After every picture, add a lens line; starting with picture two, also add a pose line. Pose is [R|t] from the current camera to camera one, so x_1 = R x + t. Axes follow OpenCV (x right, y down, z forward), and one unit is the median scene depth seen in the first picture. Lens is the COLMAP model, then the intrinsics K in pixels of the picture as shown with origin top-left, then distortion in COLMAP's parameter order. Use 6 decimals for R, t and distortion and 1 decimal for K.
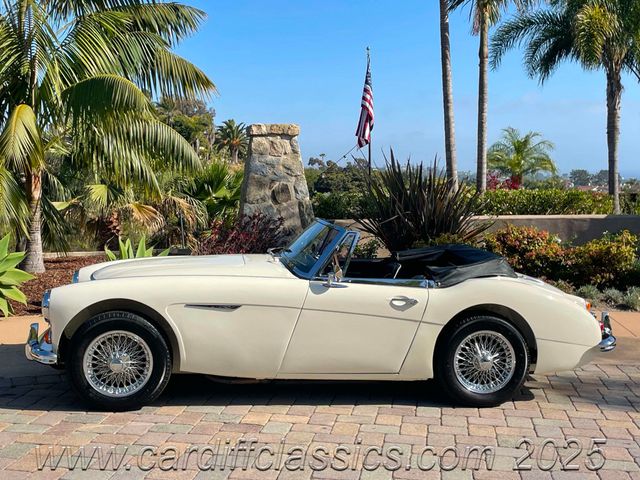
lens RADIAL K [[811.9, 0, 320.0], [0, 811.9, 240.0], [0, 0, 1]] dist [0.103065, 0.007133]
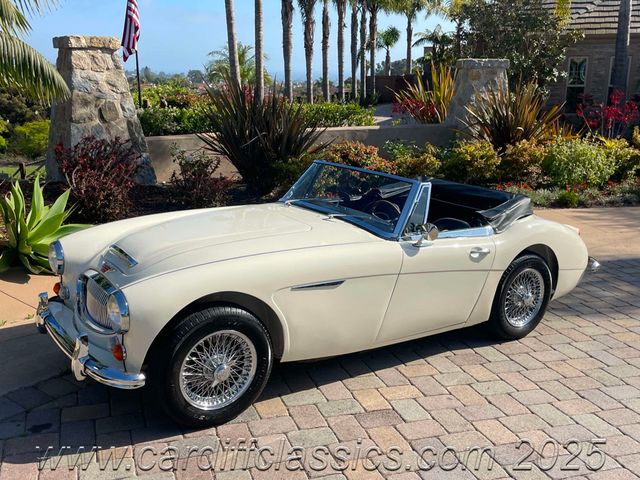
lens RADIAL K [[645.0, 0, 320.0], [0, 645.0, 240.0], [0, 0, 1]] dist [0.080871, -0.103367]
pose [[0.884045, -0.104637, 0.455539, -0.194511], [0.024724, 0.983724, 0.177978, -0.038887], [-0.466748, -0.146078, 0.872243, 0.184581]]
